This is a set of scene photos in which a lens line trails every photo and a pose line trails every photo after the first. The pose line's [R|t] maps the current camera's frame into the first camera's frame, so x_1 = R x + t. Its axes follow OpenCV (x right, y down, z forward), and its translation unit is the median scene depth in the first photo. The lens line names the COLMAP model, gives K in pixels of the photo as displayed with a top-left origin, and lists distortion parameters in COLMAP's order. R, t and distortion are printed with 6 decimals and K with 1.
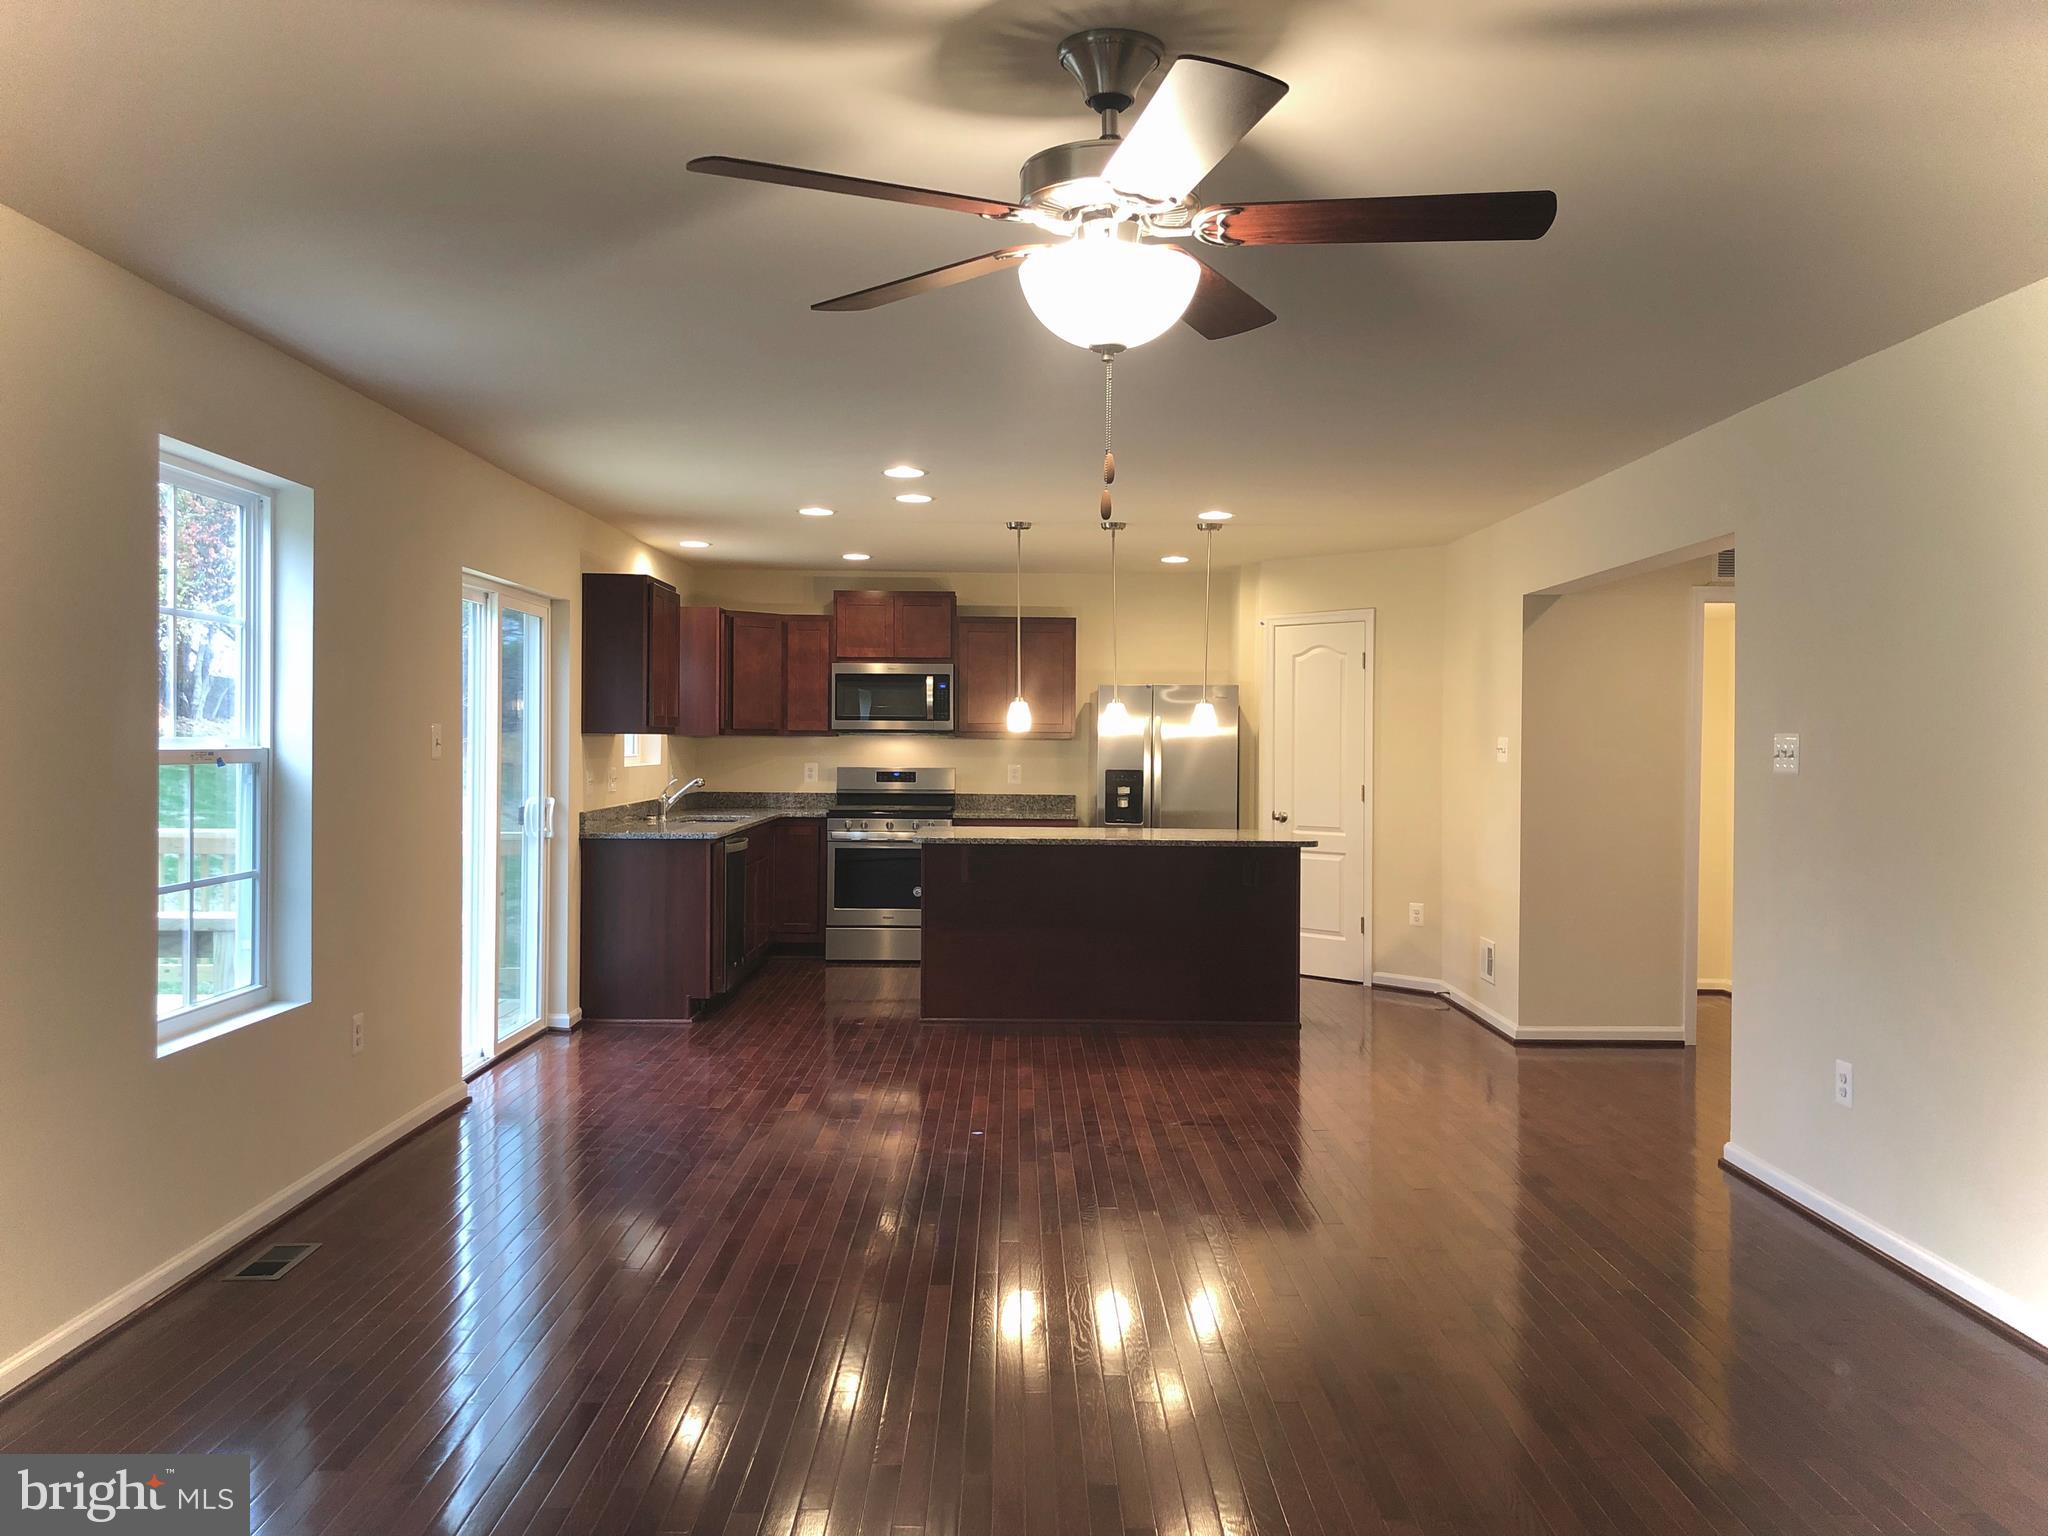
lens RADIAL K [[1657.7, 0, 1026.0], [0, 1657.7, 758.6], [0, 0, 1]] dist [0.042564, -0.031623]
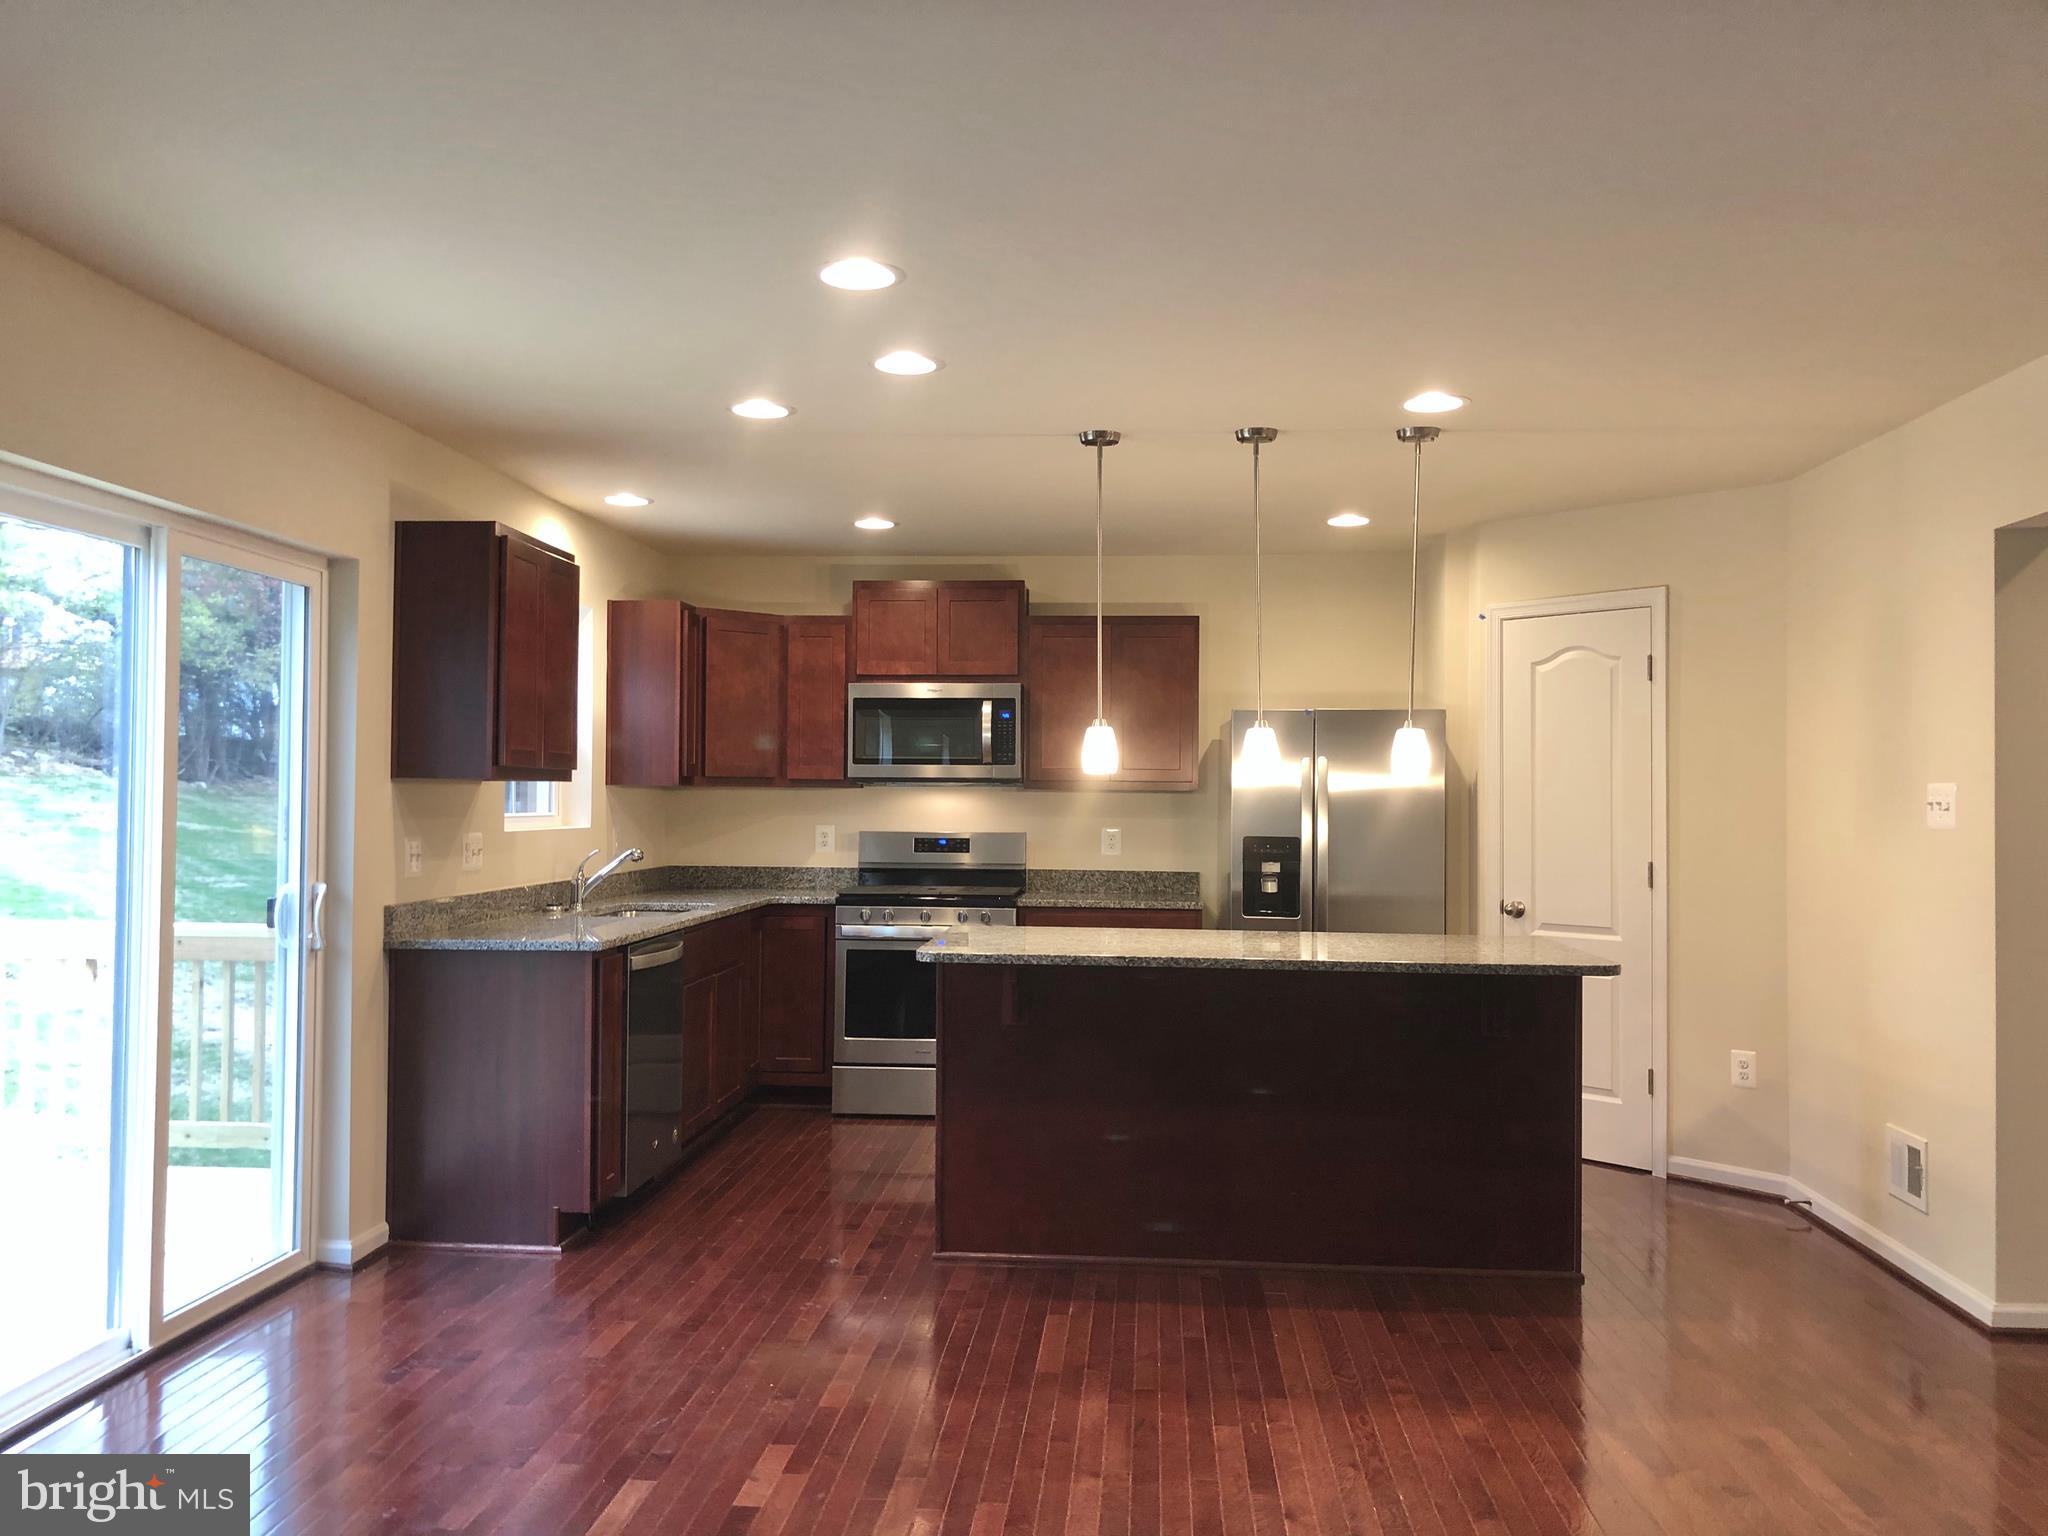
lens RADIAL K [[1657.7, 0, 1005.3], [0, 1657.7, 780.1], [0, 0, 1]] dist [0.042564, -0.031623]
pose [[0.995649, -0.000821, -0.093184, 0.016021], [-0.001448, 0.999704, -0.024278, 0.000373], [0.093177, 0.024308, 0.995353, 0.347878]]
